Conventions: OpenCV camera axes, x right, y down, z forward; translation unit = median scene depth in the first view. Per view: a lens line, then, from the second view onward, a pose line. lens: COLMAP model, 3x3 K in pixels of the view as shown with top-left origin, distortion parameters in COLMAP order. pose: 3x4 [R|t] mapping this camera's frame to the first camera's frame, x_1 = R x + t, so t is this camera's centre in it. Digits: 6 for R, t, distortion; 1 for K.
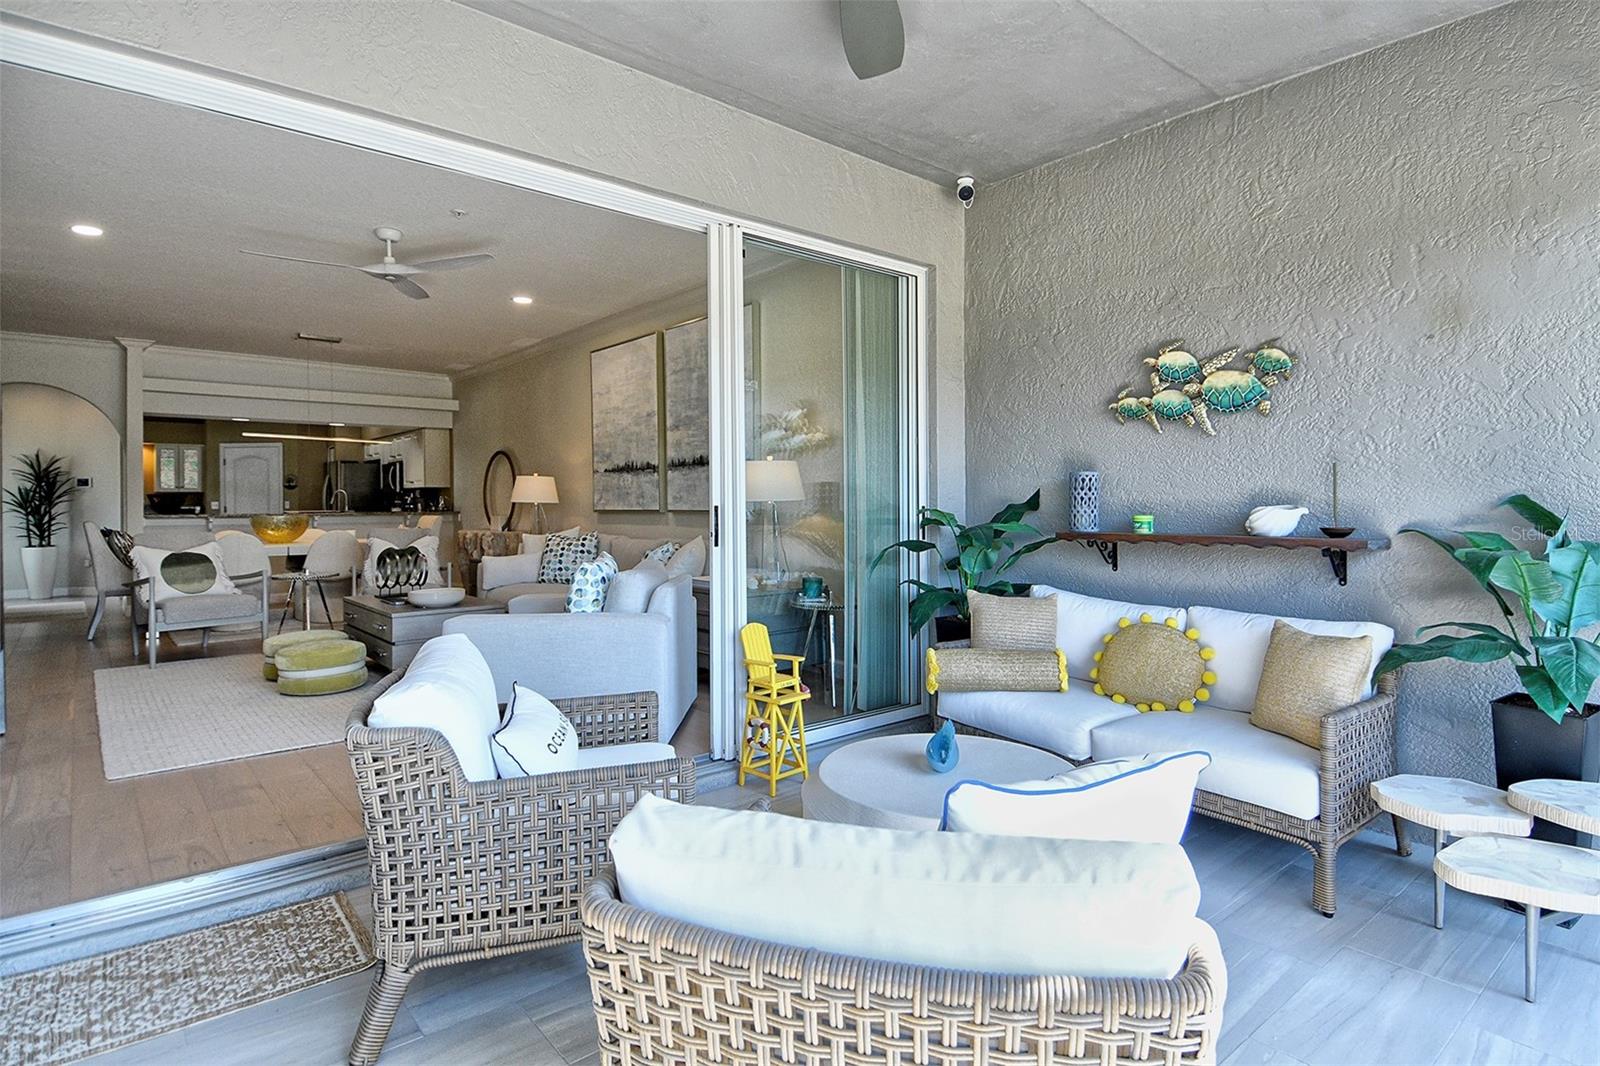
lens RADIAL K [[843.9, 0, 803.3], [0, 843.9, 510.7], [0, 0, 1]] dist [0.038235, -0.030315]
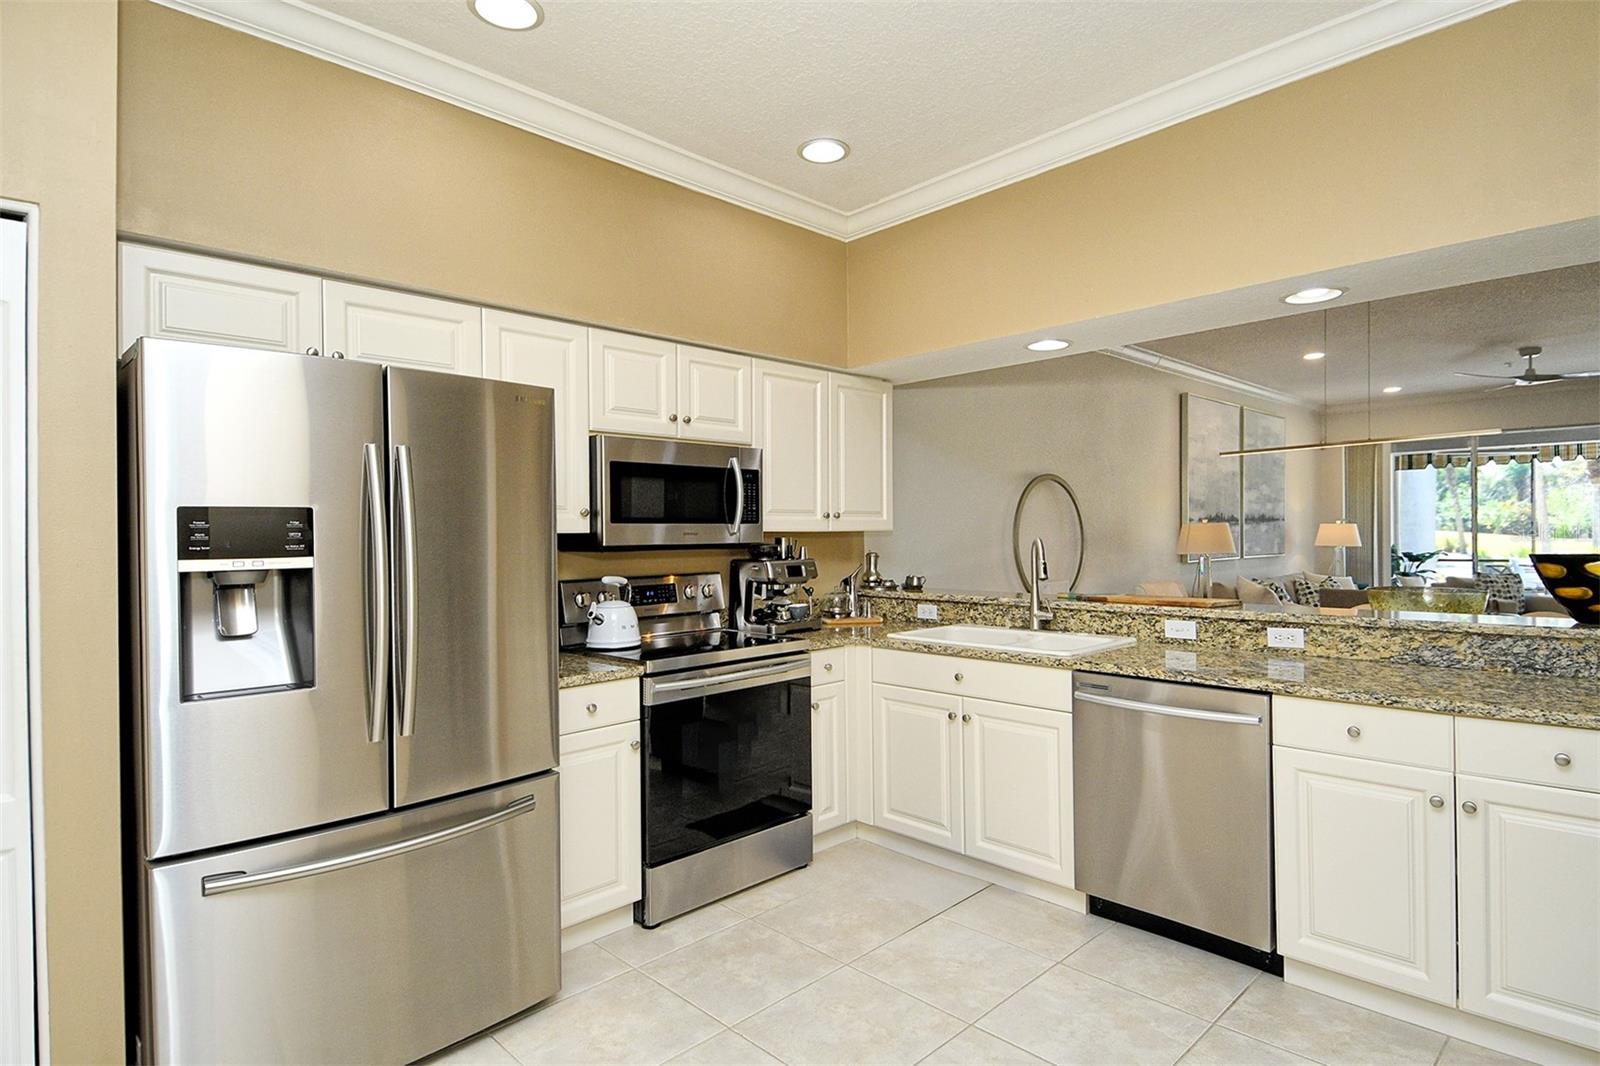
lens RADIAL K [[843.9, 0, 799.1], [0, 843.9, 550.5], [0, 0, 1]] dist [0.038235, -0.030315]
pose [[-0.066588, -0.013157, 0.997694, -1.154833], [0.022518, 0.999639, 0.014686, -0.035115], [-0.997526, 0.023444, -0.066268, 1.480713]]
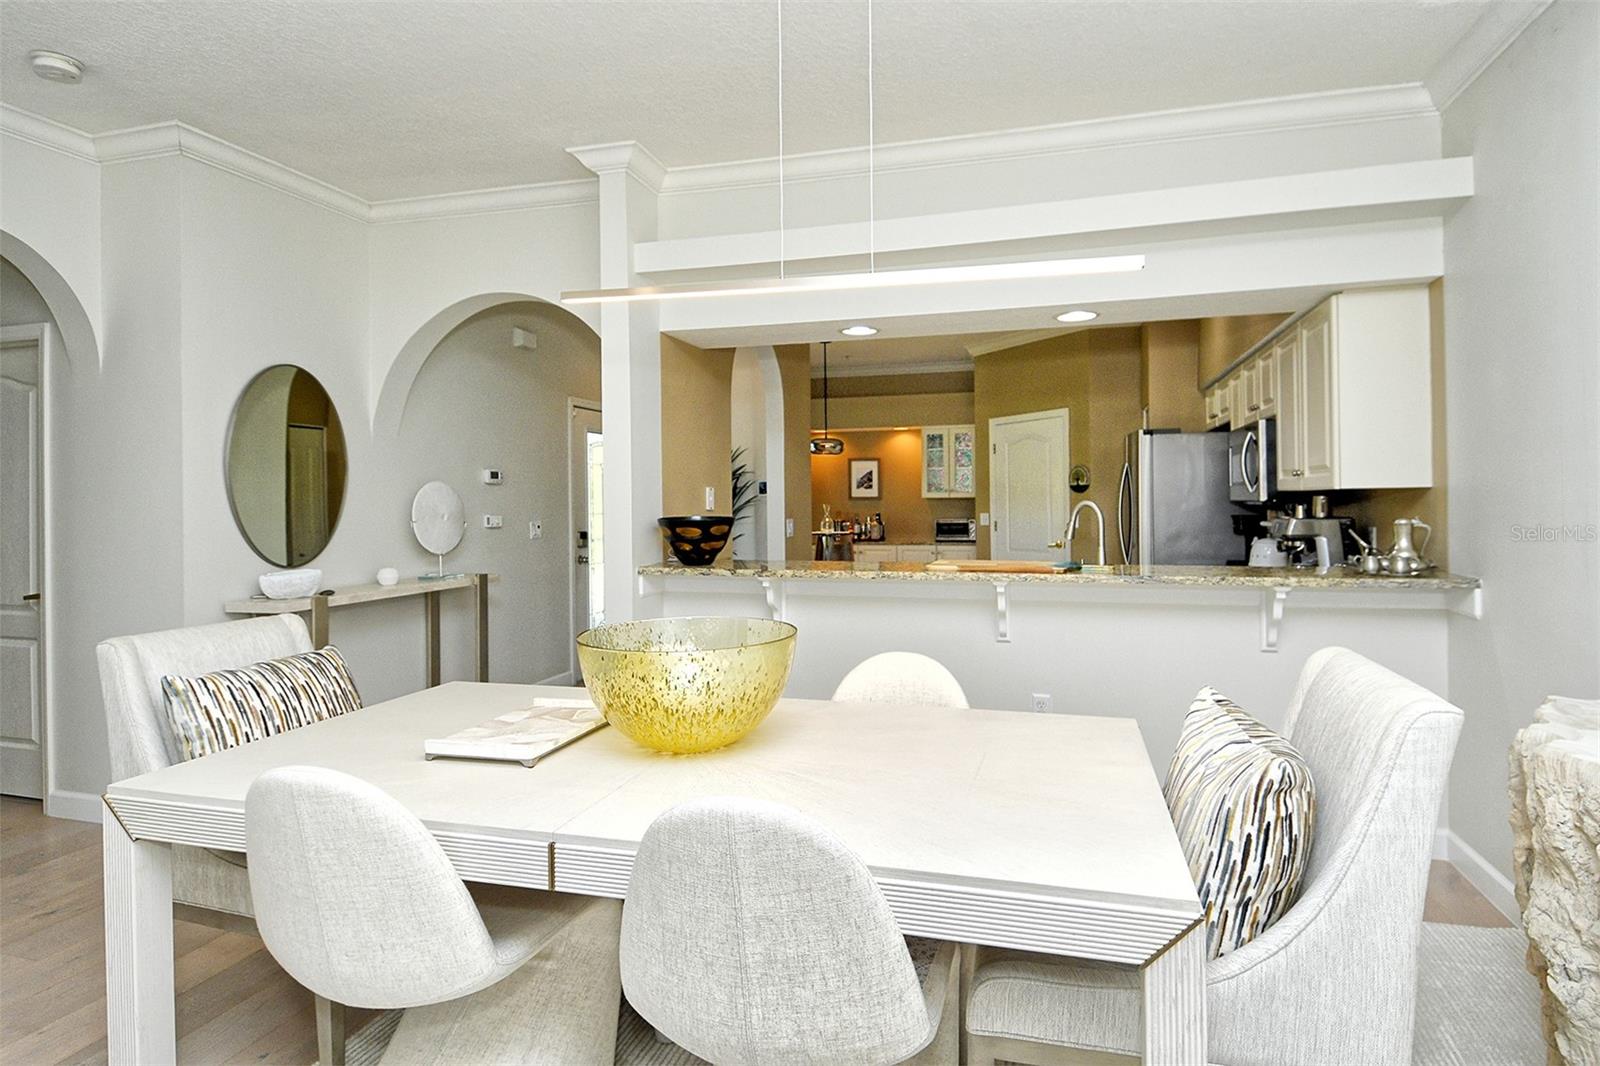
lens RADIAL K [[828.0, 0, 800.8], [0, 828.0, 509.0], [0, 0, 1]] dist [-0.042893, 0.000728]
pose [[0.534231, 0.008062, -0.845300, -0.426119], [-0.001865, 0.999963, 0.008359, -0.031543], [0.845337, -0.002890, 0.534226, 0.957949]]
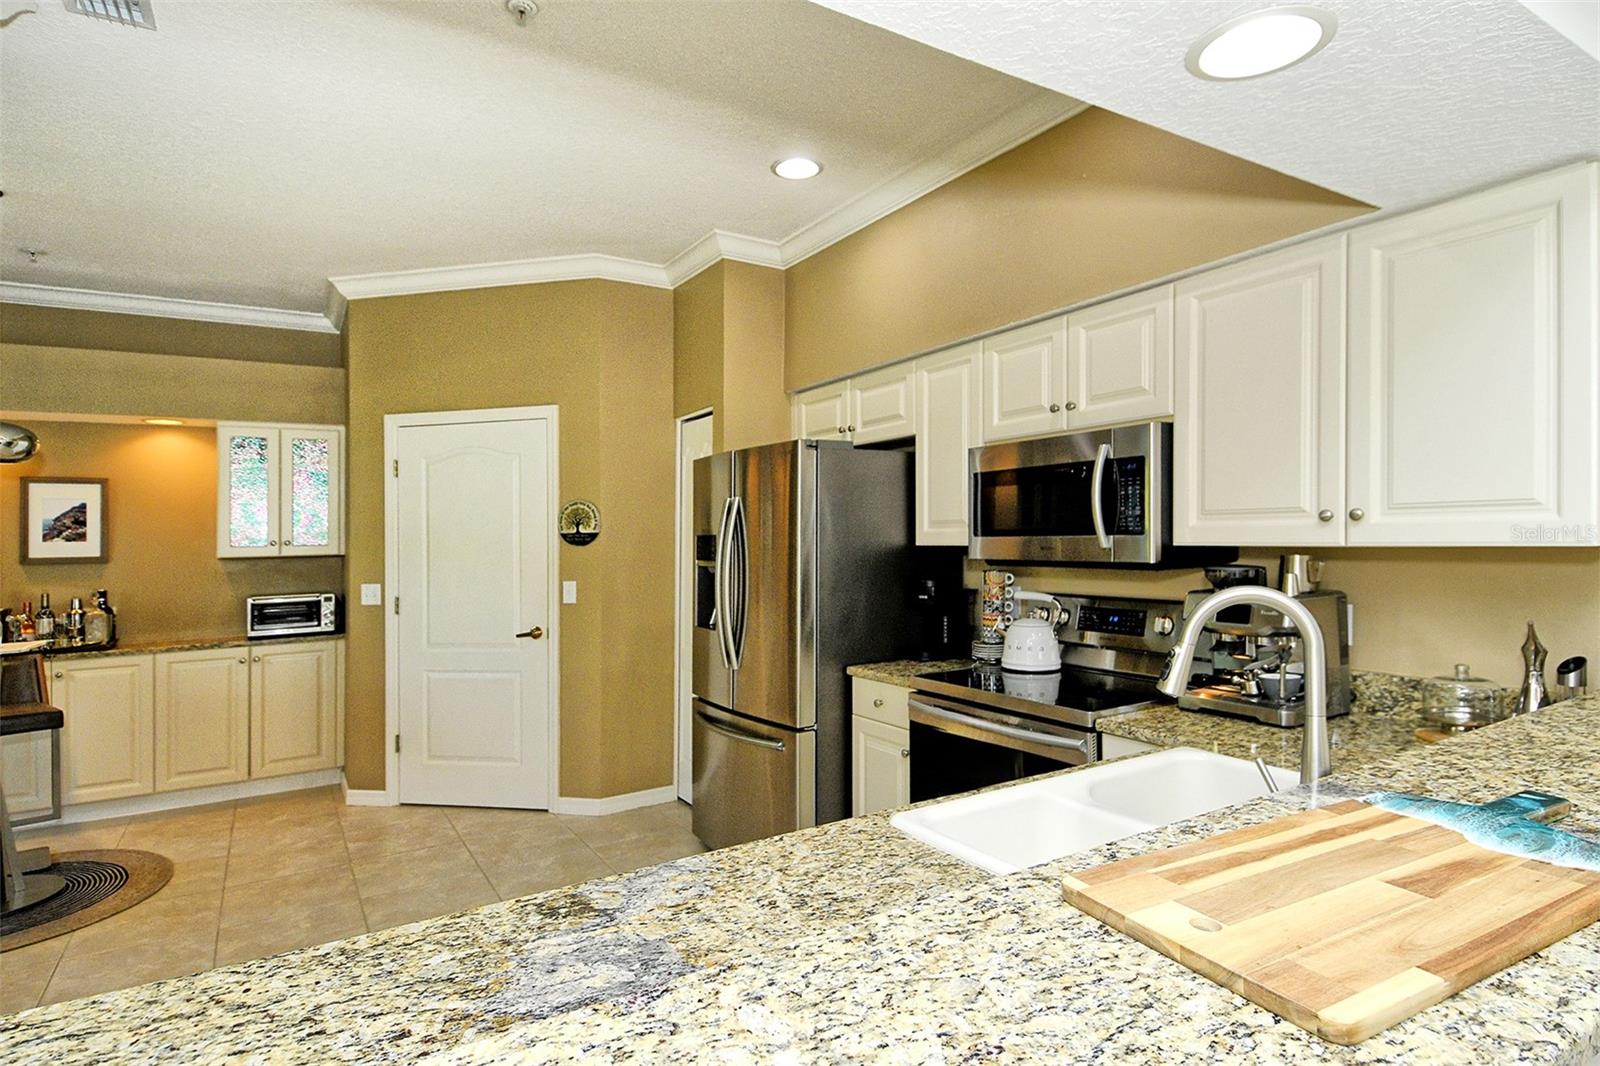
lens RADIAL K [[843.9, 0, 798.6], [0, 843.9, 524.7], [0, 0, 1]] dist [0.038235, -0.030315]
pose [[0.989332, -0.017726, -0.144594, -0.790335], [0.014997, 0.999689, -0.019940, -0.042626], [0.144903, 0.017559, 0.989290, 1.156971]]
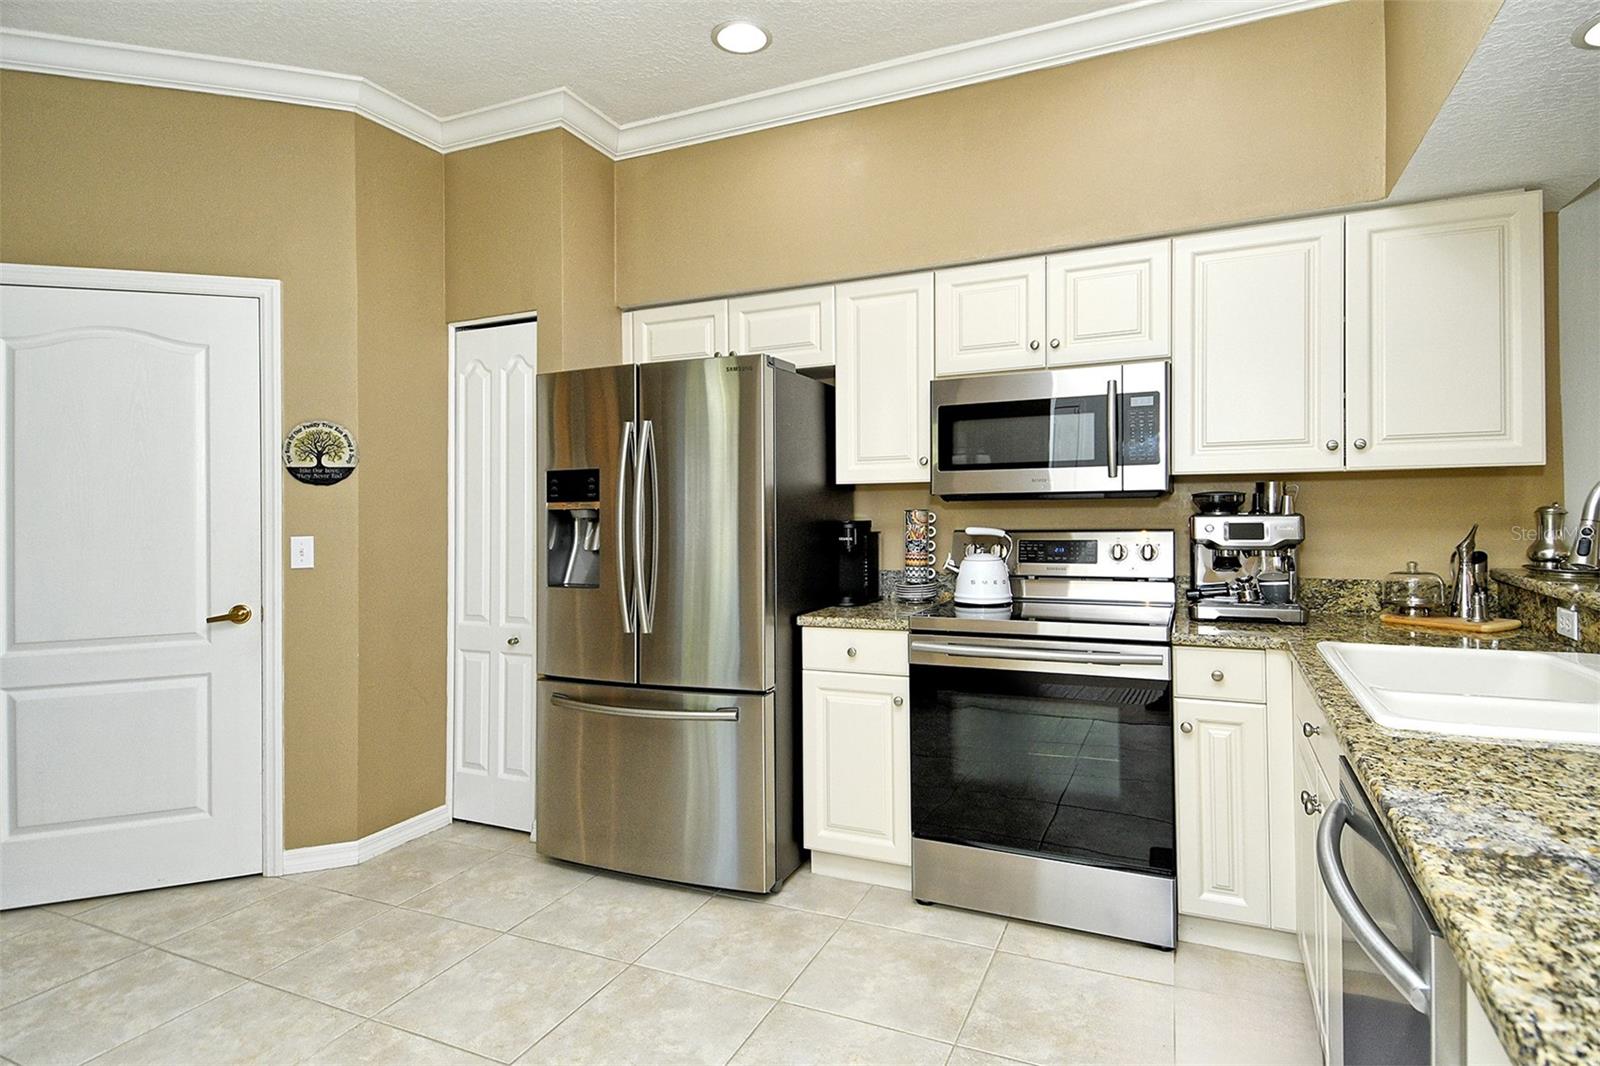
lens RADIAL K [[843.9, 0, 802.2], [0, 843.9, 498.7], [0, 0, 1]] dist [0.038235, -0.030315]
pose [[0.903142, -0.006112, 0.429298, -0.978519], [0.014614, 0.999757, -0.016511, -0.026413], [-0.429093, 0.021185, 0.903012, 1.236147]]
